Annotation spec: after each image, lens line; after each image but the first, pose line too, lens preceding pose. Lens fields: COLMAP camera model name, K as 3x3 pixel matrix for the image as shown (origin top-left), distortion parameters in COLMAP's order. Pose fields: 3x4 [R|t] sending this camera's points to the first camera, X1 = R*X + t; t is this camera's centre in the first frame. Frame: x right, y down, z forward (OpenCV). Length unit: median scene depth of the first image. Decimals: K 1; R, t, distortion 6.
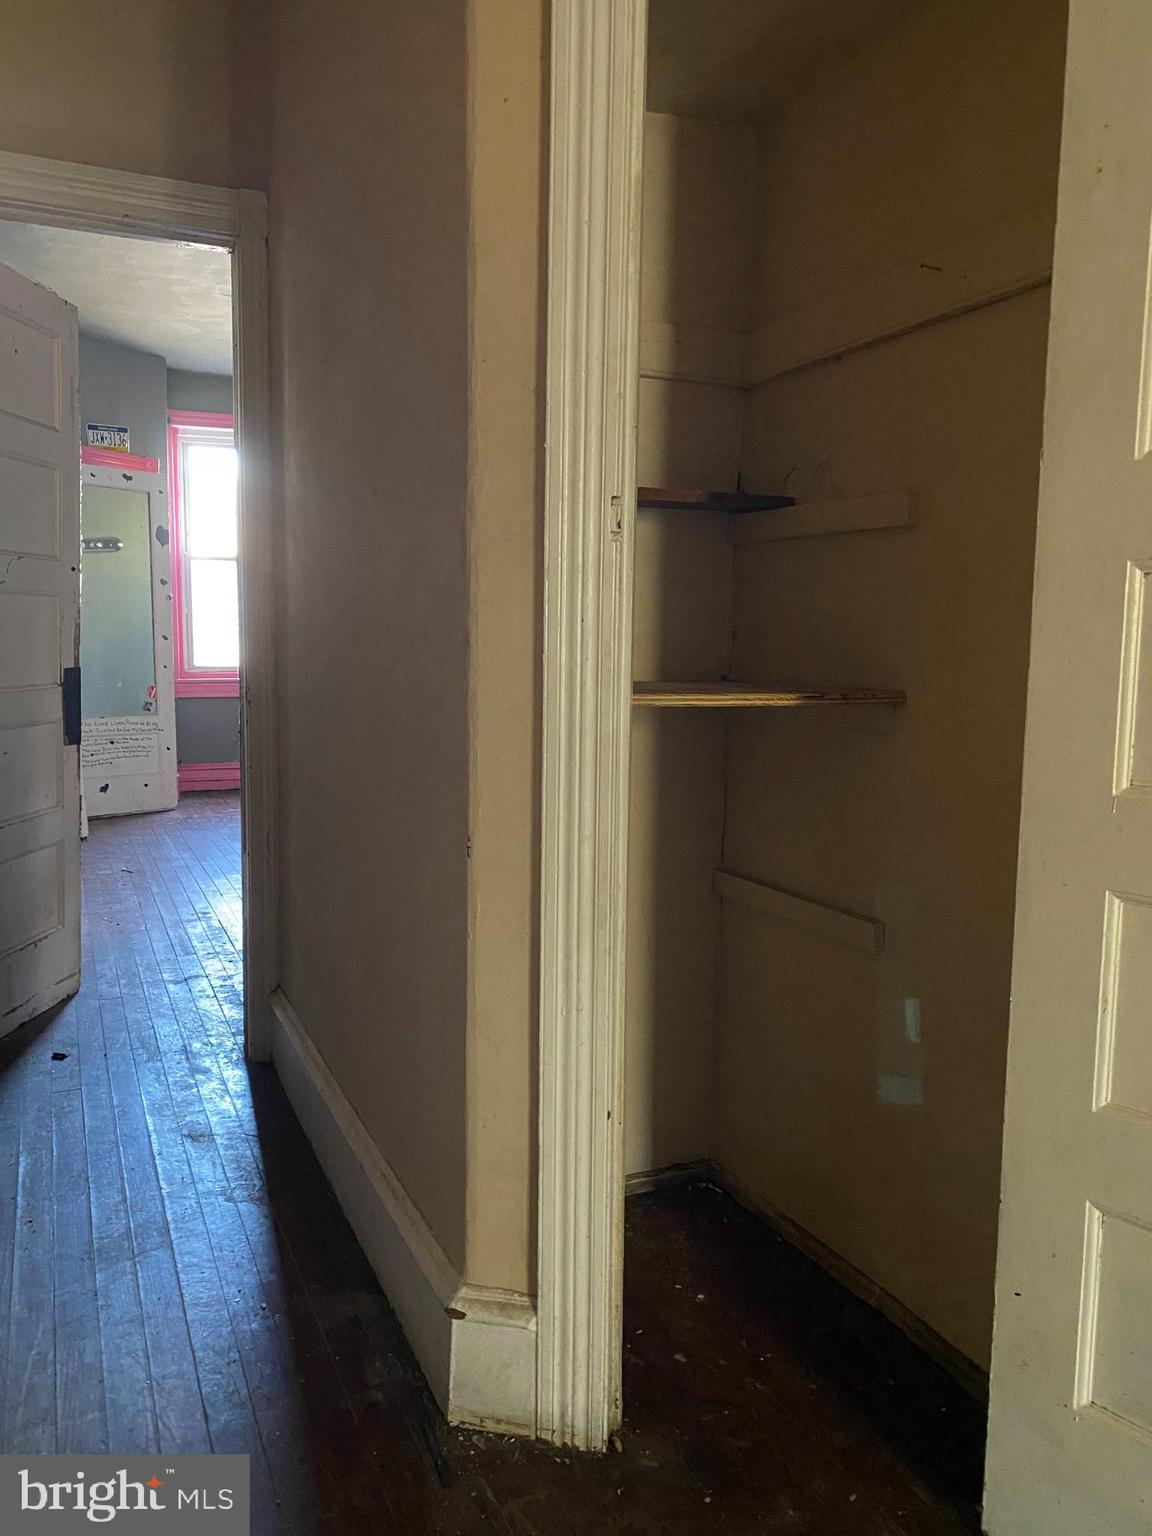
lens RADIAL K [[1152.5, 0, 576.0], [0, 1152.5, 768.0], [0, 0, 1]] dist [0.011359, -0.002331]
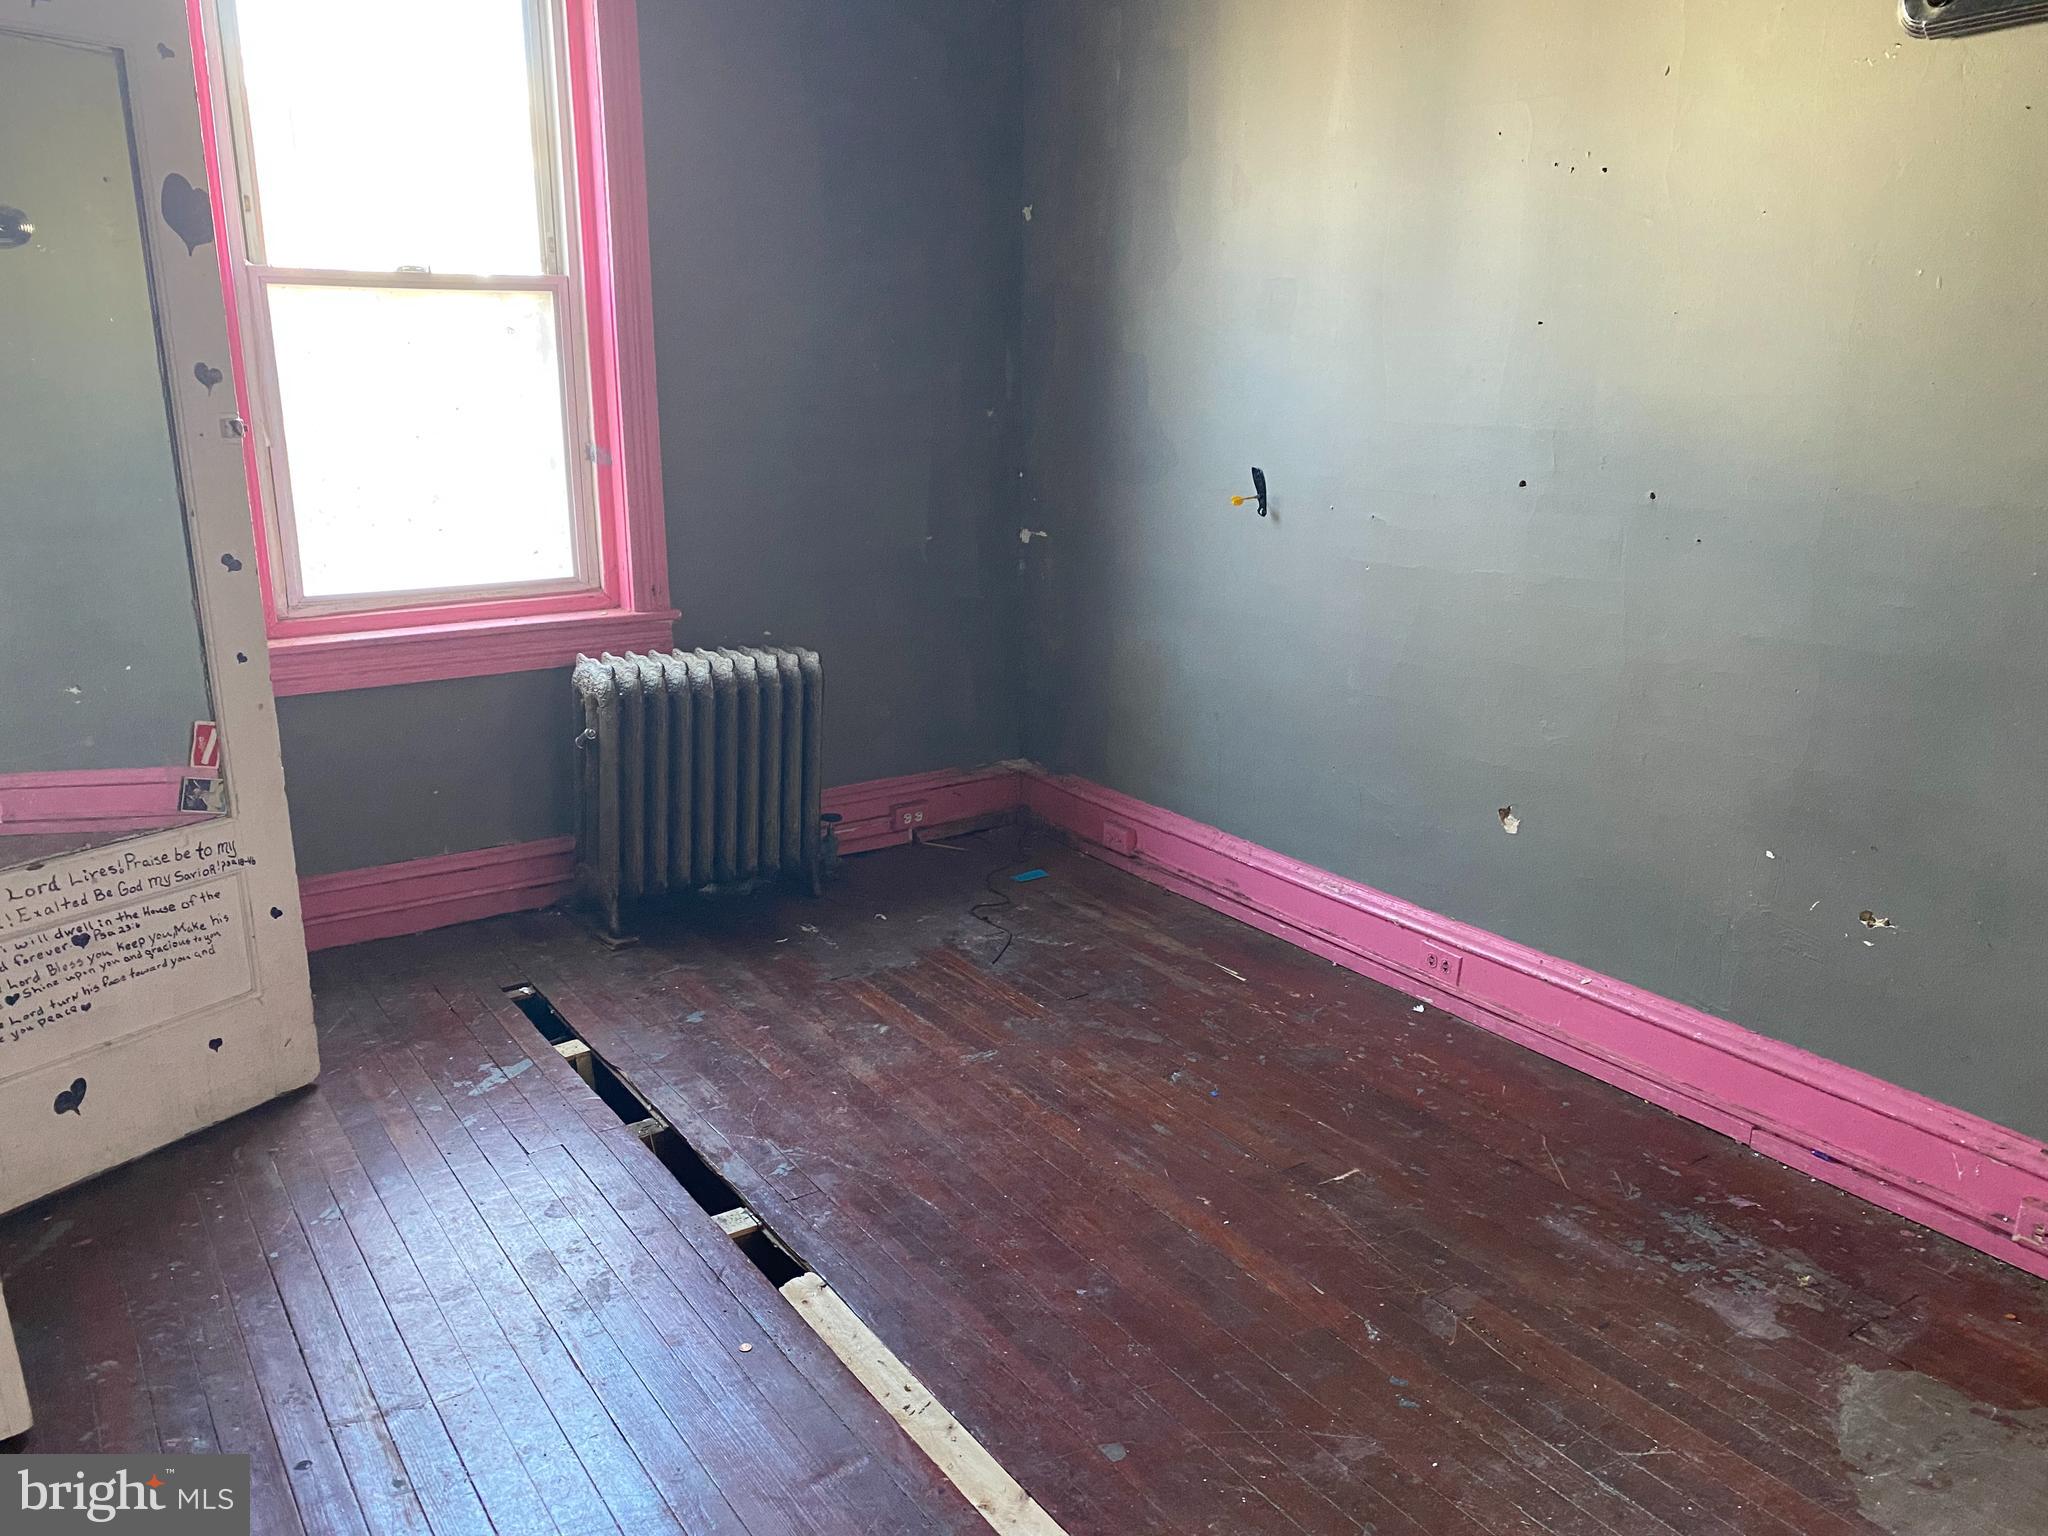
lens RADIAL K [[1536.7, 0, 1023.8], [0, 1536.7, 761.1], [0, 0, 1]] dist [0.011359, -0.002331]
pose [[0.984042, -0.050012, 0.170761, -0.224552], [0.024117, 0.988319, 0.150482, -0.117861], [-0.176292, -0.143962, 0.973754, 0.566361]]
